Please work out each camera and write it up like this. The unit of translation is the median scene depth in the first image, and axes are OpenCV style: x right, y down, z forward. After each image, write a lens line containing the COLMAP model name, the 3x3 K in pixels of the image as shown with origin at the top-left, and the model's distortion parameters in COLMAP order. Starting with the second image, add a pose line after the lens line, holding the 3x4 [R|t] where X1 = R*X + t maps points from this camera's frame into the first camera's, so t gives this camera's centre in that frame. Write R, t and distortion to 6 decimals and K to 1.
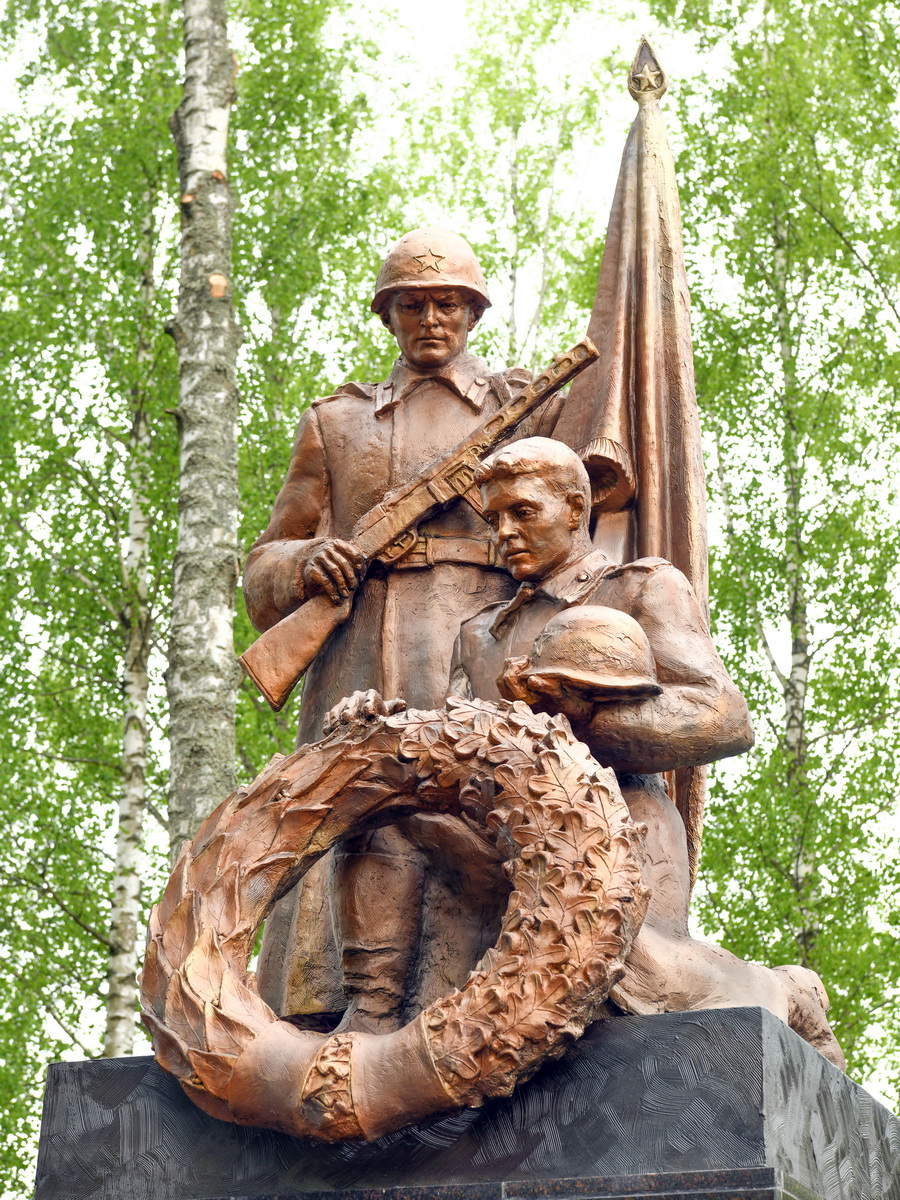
lens RADIAL K [[2515.9, 0, 557.5], [0, 2515.9, 599.6], [0, 0, 1]] dist [0.046032, -0.231083]
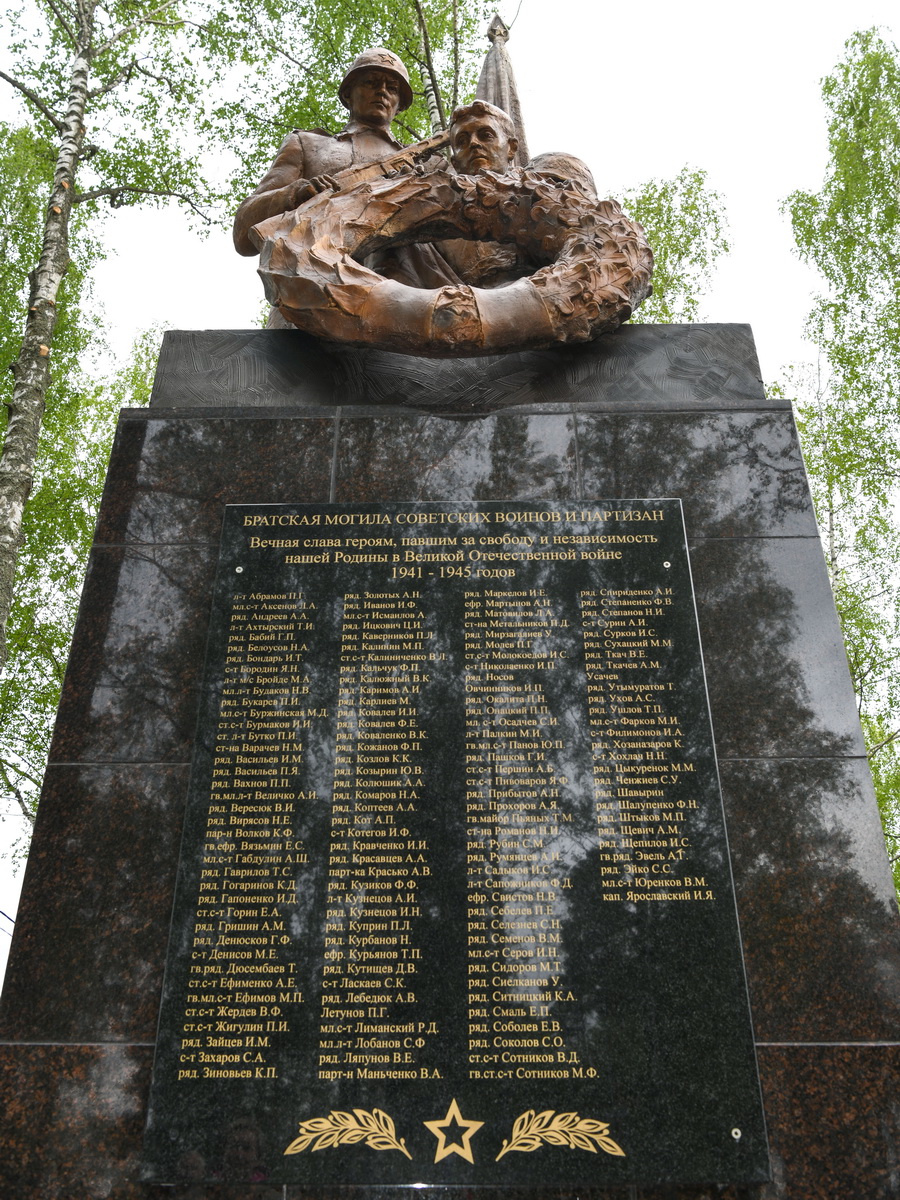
lens RADIAL K [[1084.4, 0, 449.3], [0, 1084.4, 514.4], [0, 0, 1]] dist [-0.064154, 0.009121]
pose [[0.936128, 0.178115, 0.303216, -0.179448], [-0.122578, 0.973437, -0.193378, 0.300179], [-0.329605, 0.143859, 0.933094, 0.376521]]
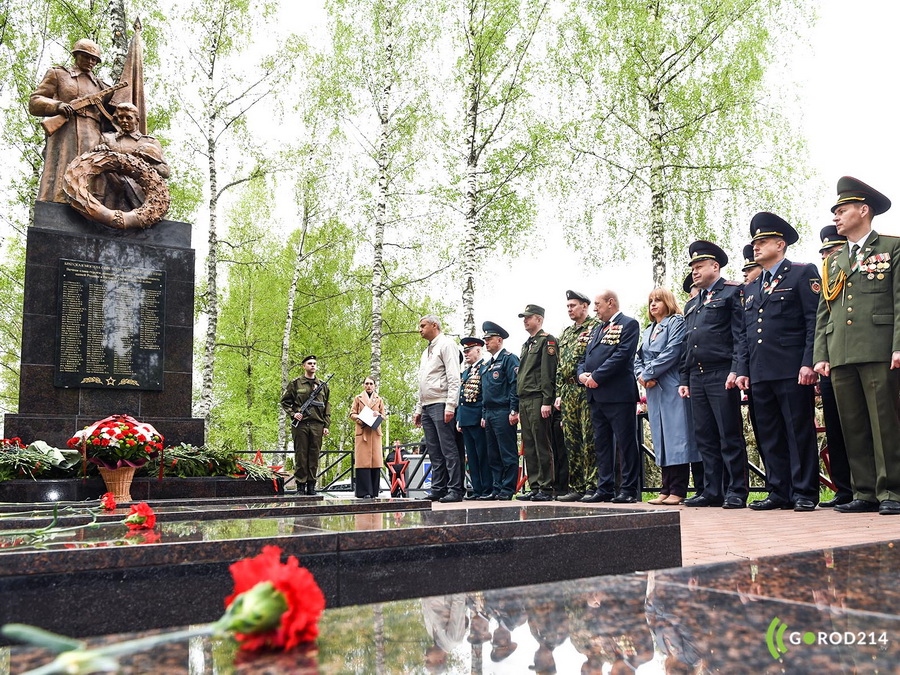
lens RADIAL K [[684.7, 0, 453.9], [0, 684.7, 395.7], [0, 0, 1]] dist [-0.003323, -0.006036]
pose [[0.622221, 0.053127, 0.781037, -0.598057], [-0.281748, 0.946036, 0.160106, 0.082653], [-0.730383, -0.319677, 0.603611, -0.454955]]
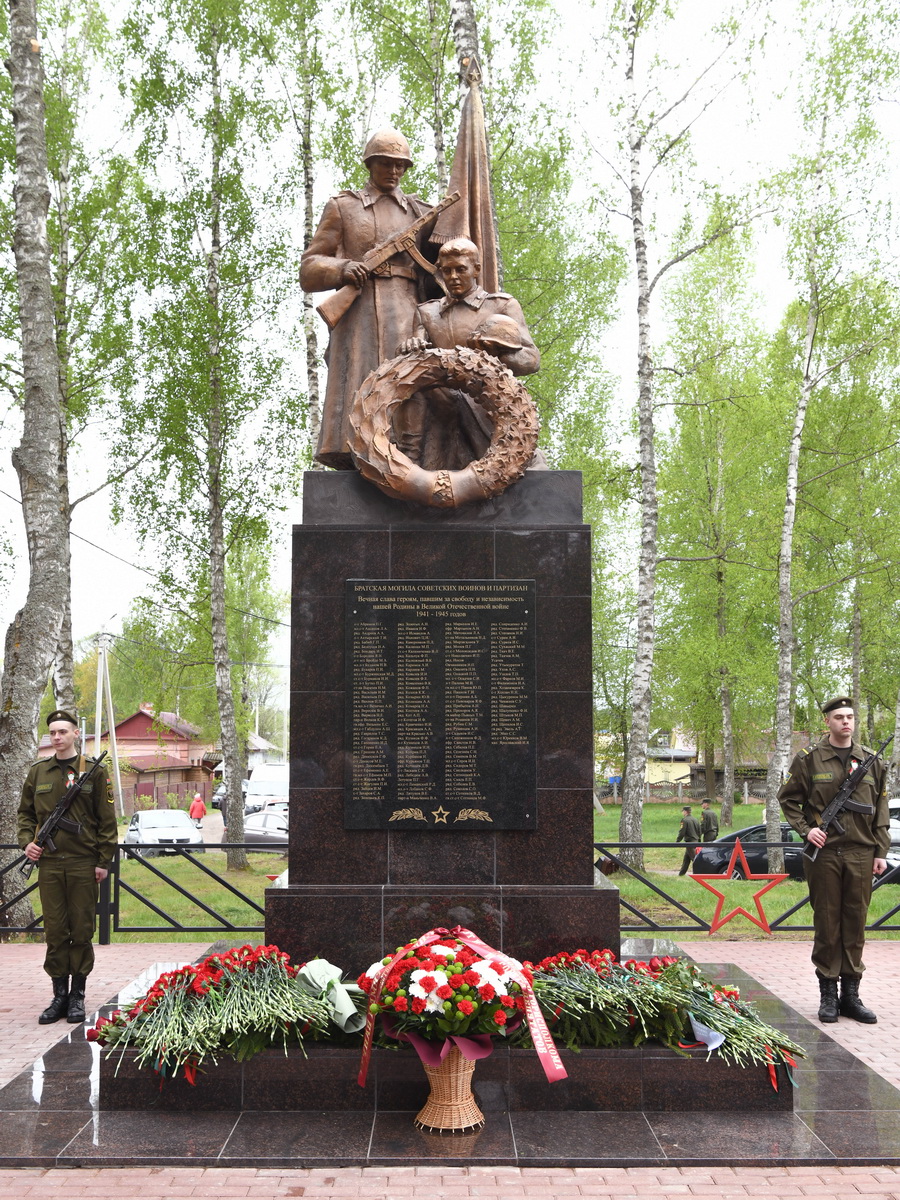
lens RADIAL K [[1199.4, 0, 450.0], [0, 1199.4, 600.0], [0, 0, 1]] dist [-0.053616, 0.034341]
pose [[0.927412, 0.014496, 0.373762, -0.438079], [-0.131694, 0.947920, 0.290007, -0.061478], [-0.350092, -0.318178, 0.881021, -0.176473]]
